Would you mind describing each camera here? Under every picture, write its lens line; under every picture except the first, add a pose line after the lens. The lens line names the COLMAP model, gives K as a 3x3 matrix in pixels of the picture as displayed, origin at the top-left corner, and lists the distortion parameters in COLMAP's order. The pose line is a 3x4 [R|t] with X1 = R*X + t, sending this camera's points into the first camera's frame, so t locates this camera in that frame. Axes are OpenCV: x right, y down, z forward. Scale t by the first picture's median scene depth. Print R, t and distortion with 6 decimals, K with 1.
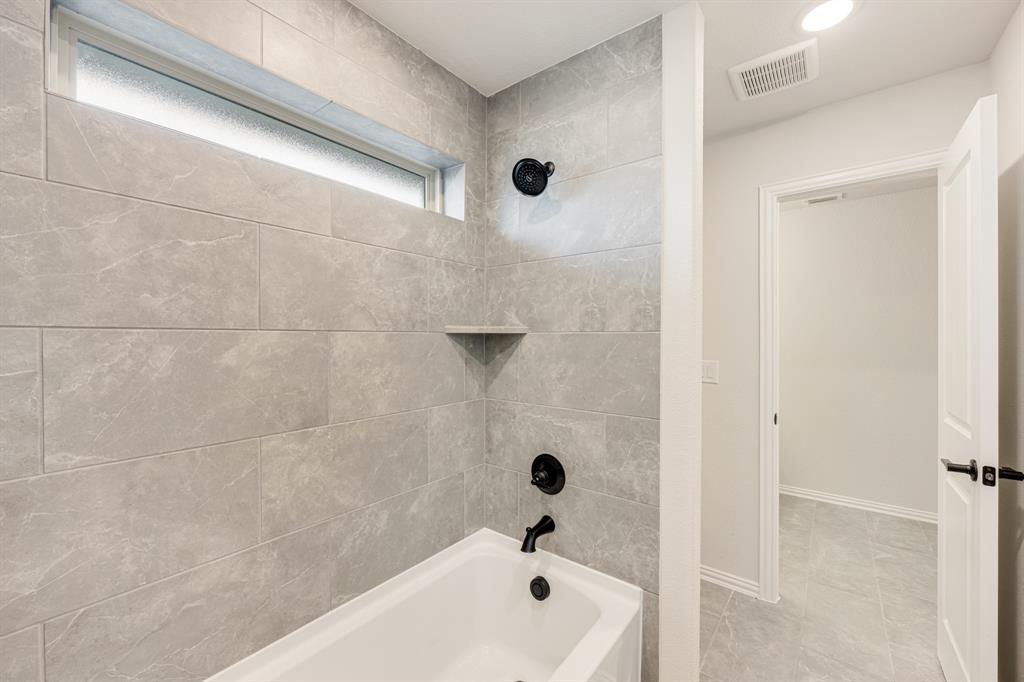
lens RADIAL K [[413.0, 0, 508.1], [0, 413.0, 344.0], [0, 0, 1]] dist [-0.006261, -0.000563]
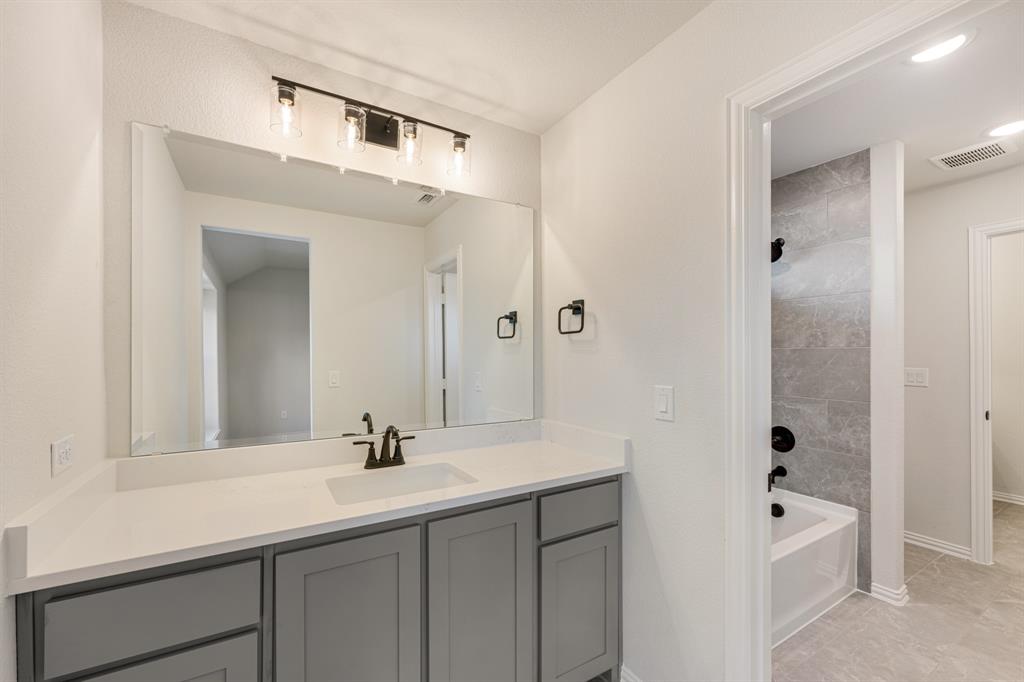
lens RADIAL K [[413.0, 0, 501.6], [0, 413.0, 356.4], [0, 0, 1]] dist [-0.006261, -0.000563]
pose [[0.929482, -0.005611, -0.368826, -0.340952], [0.003748, 0.999976, -0.005765, 0.010168], [0.368849, 0.003976, 0.929481, -0.921028]]
